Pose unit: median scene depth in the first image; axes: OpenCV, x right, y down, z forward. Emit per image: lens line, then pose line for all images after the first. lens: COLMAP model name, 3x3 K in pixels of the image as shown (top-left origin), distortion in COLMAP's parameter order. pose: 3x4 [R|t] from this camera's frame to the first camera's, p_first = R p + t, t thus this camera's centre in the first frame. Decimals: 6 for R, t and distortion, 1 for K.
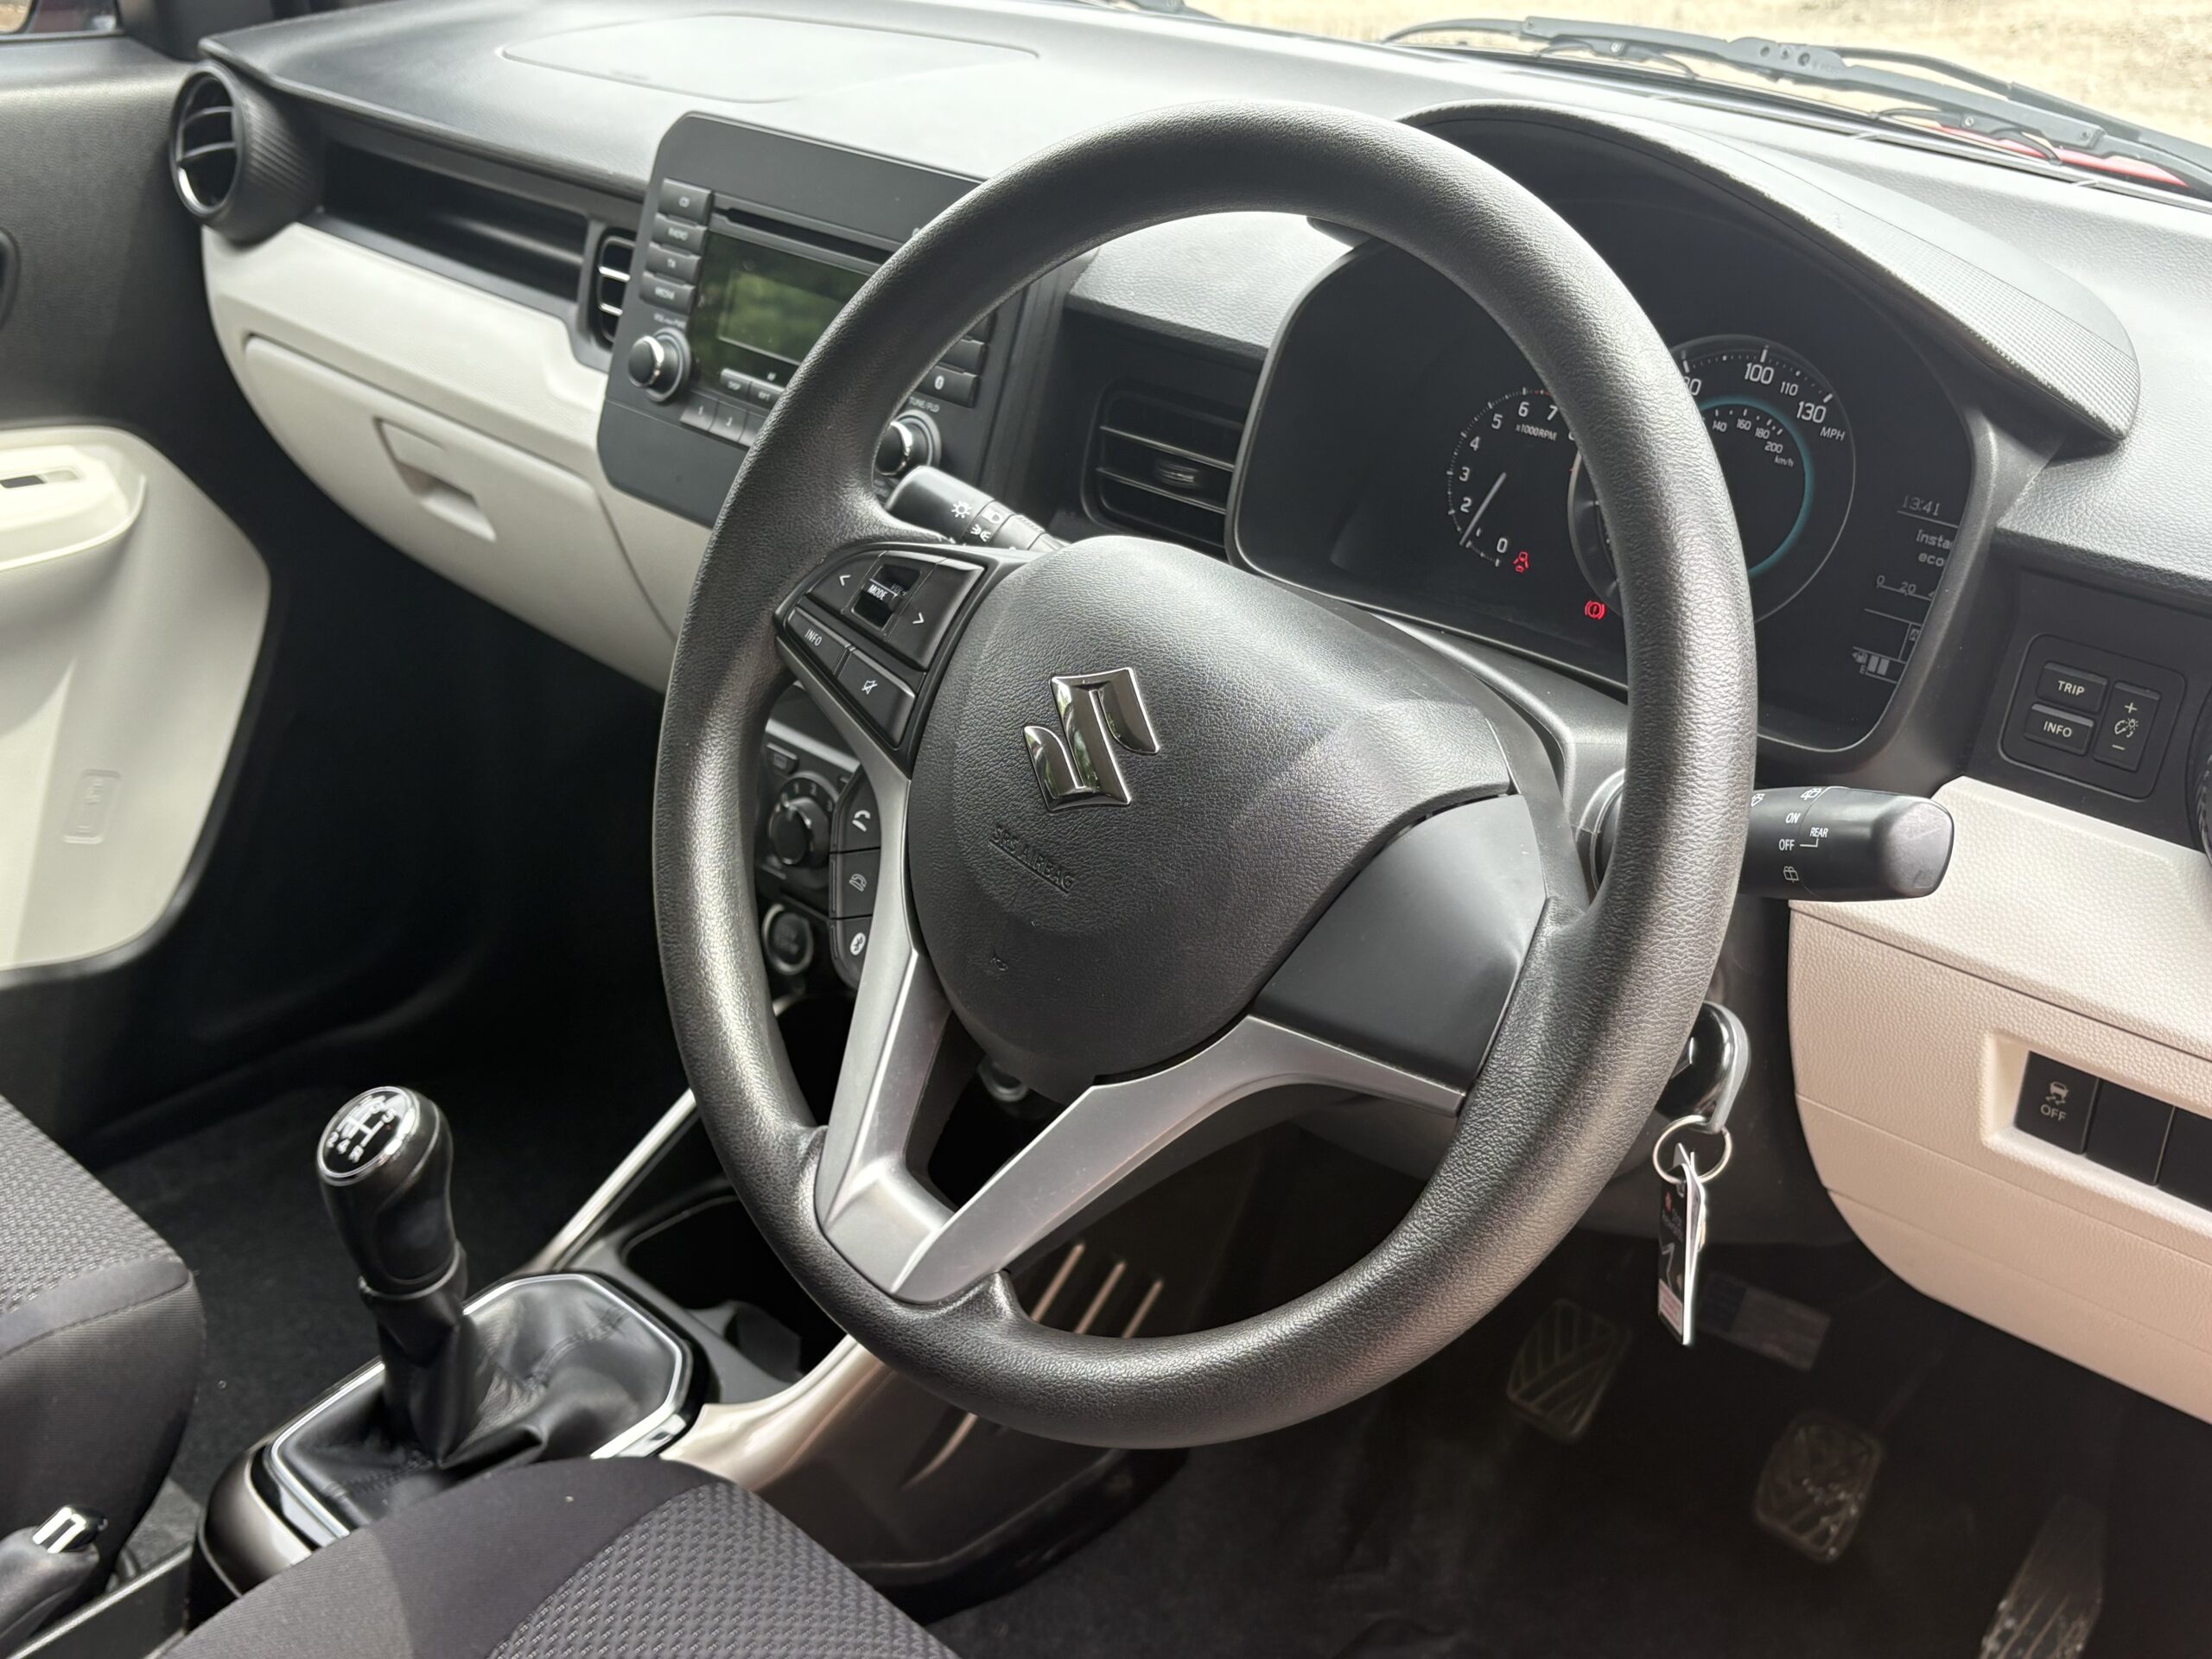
lens RADIAL K [[2392.8, 0, 1108.4], [0, 2392.8, 818.2], [0, 0, 1]] dist [-0.012469, 0.000000]
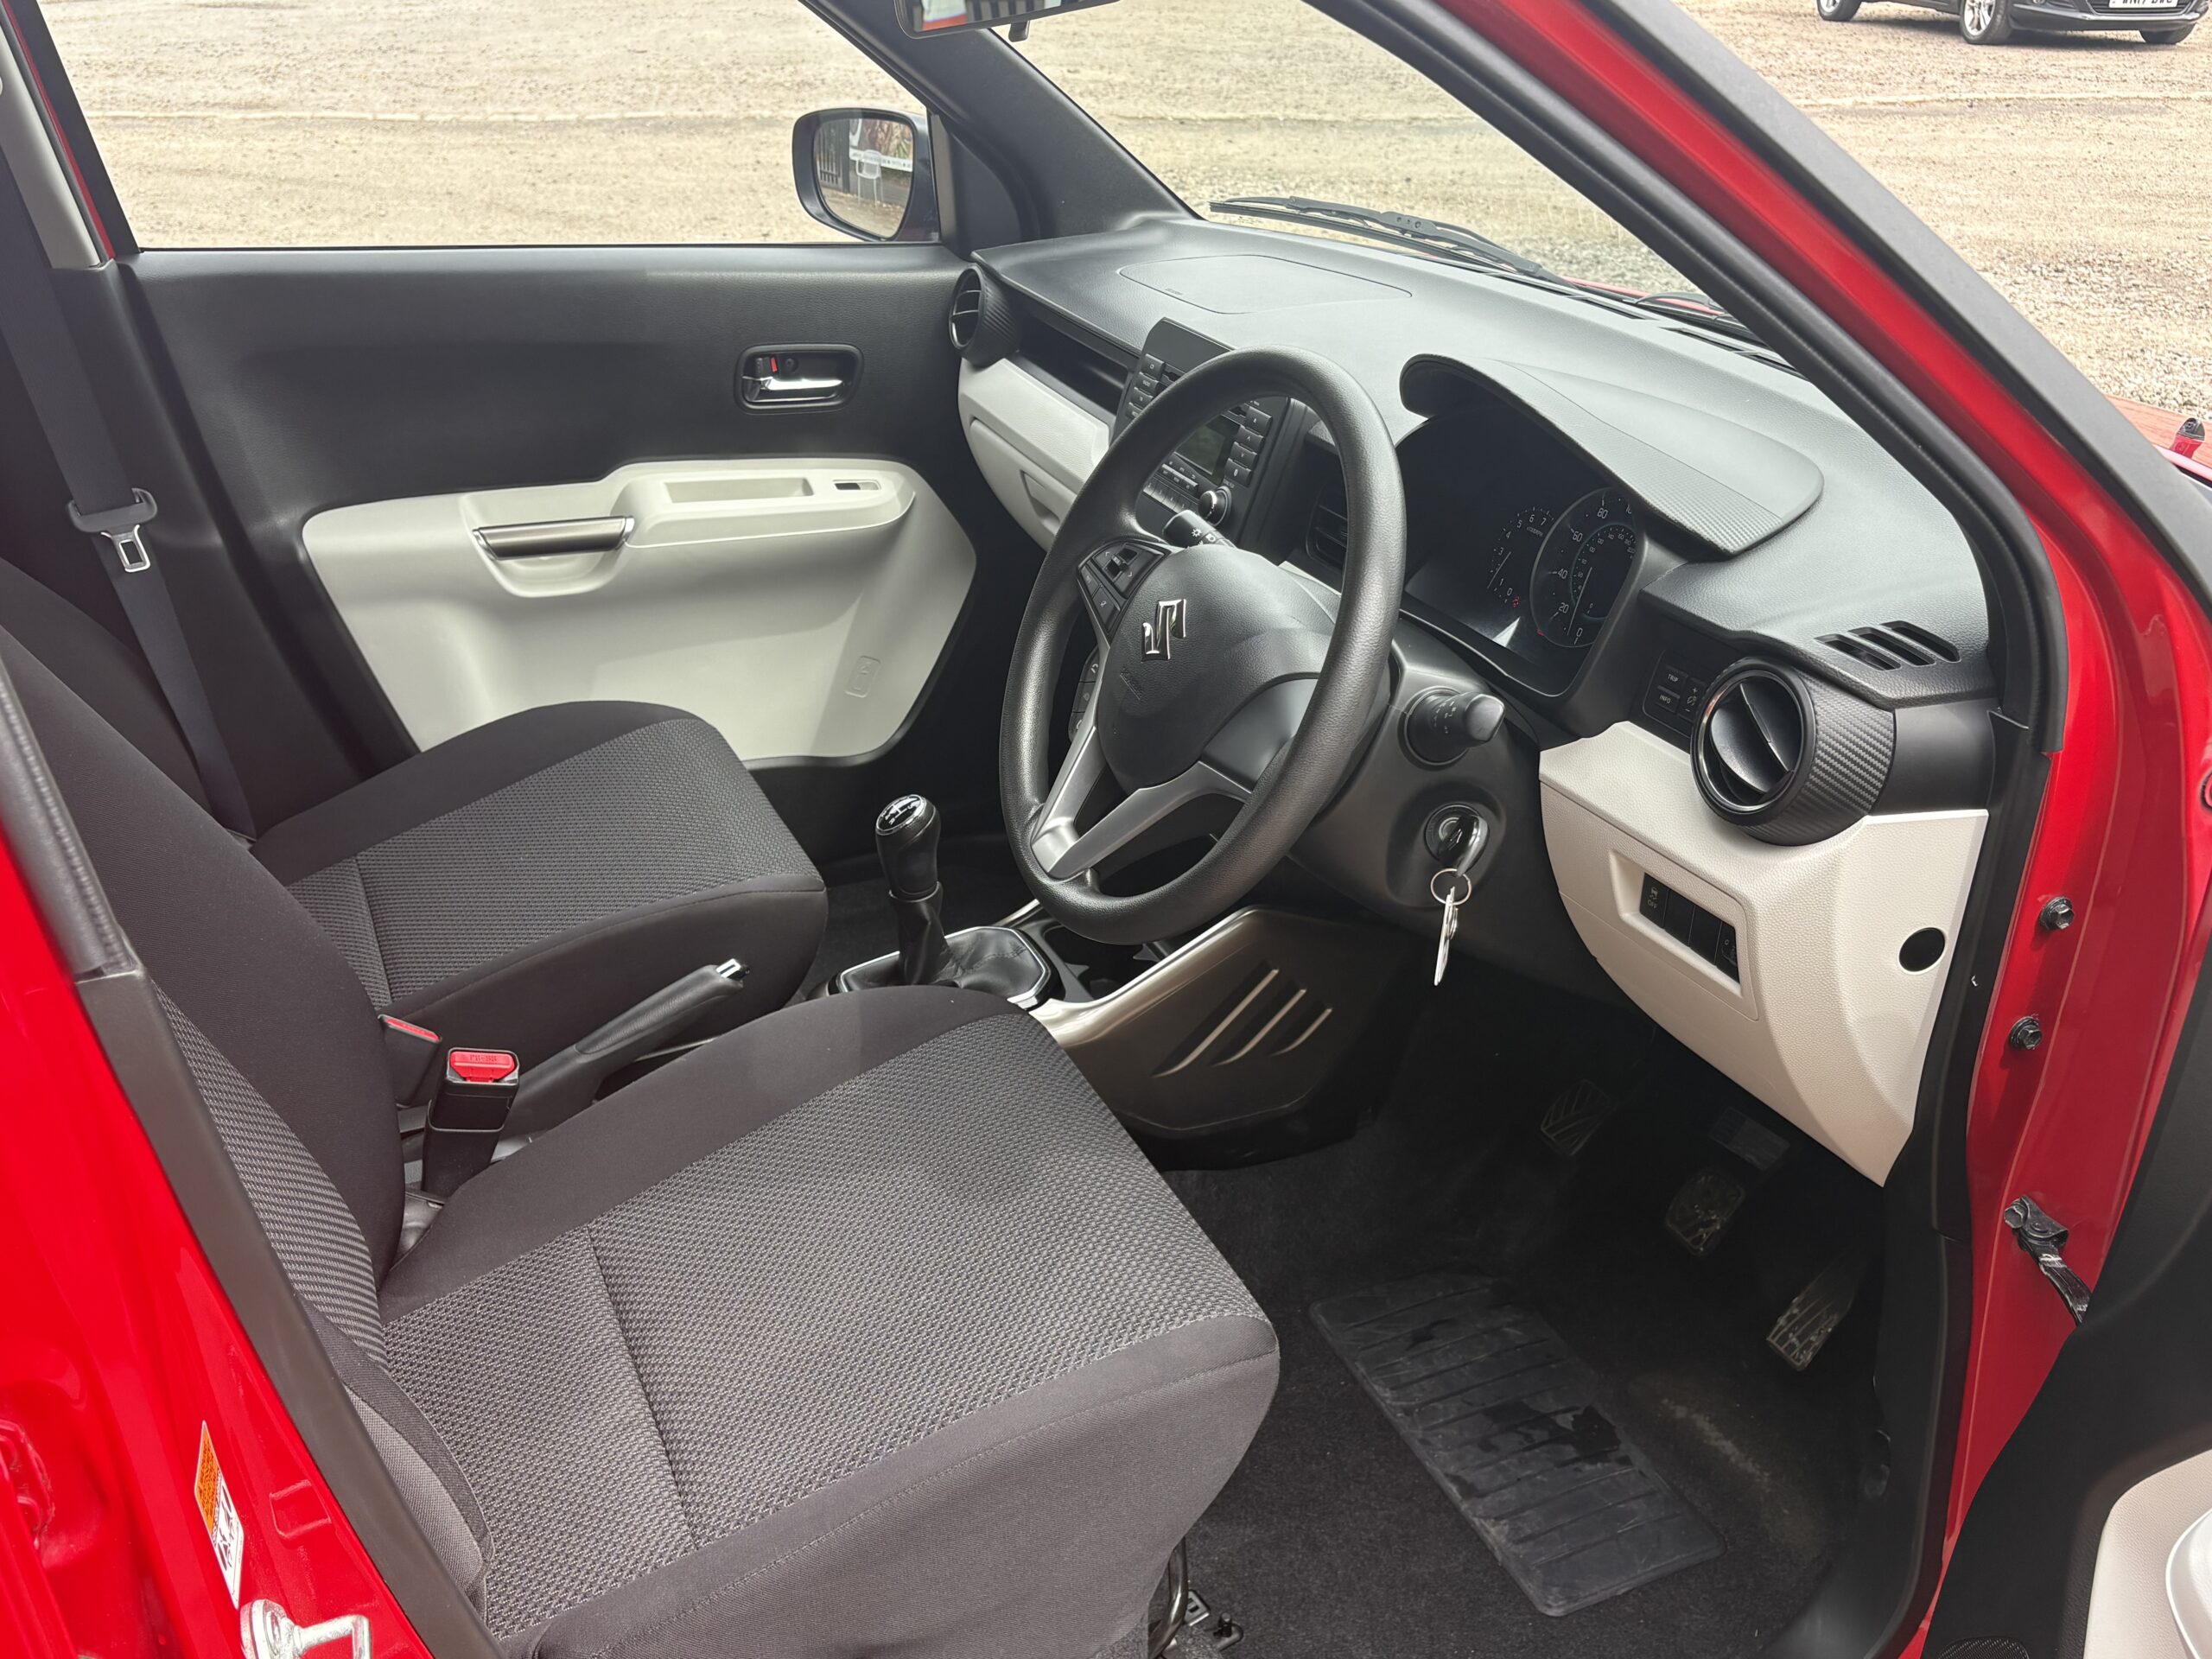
lens RADIAL K [[1997.3, 0, 1106.0], [0, 1997.3, 838.5], [0, 0, 1]] dist [0.020435, 0.019172]
pose [[0.925635, 0.162946, -0.341539, 0.380342], [-0.167186, 0.985775, 0.017199, 0.084261], [0.339483, 0.041181, 0.939710, -0.461481]]
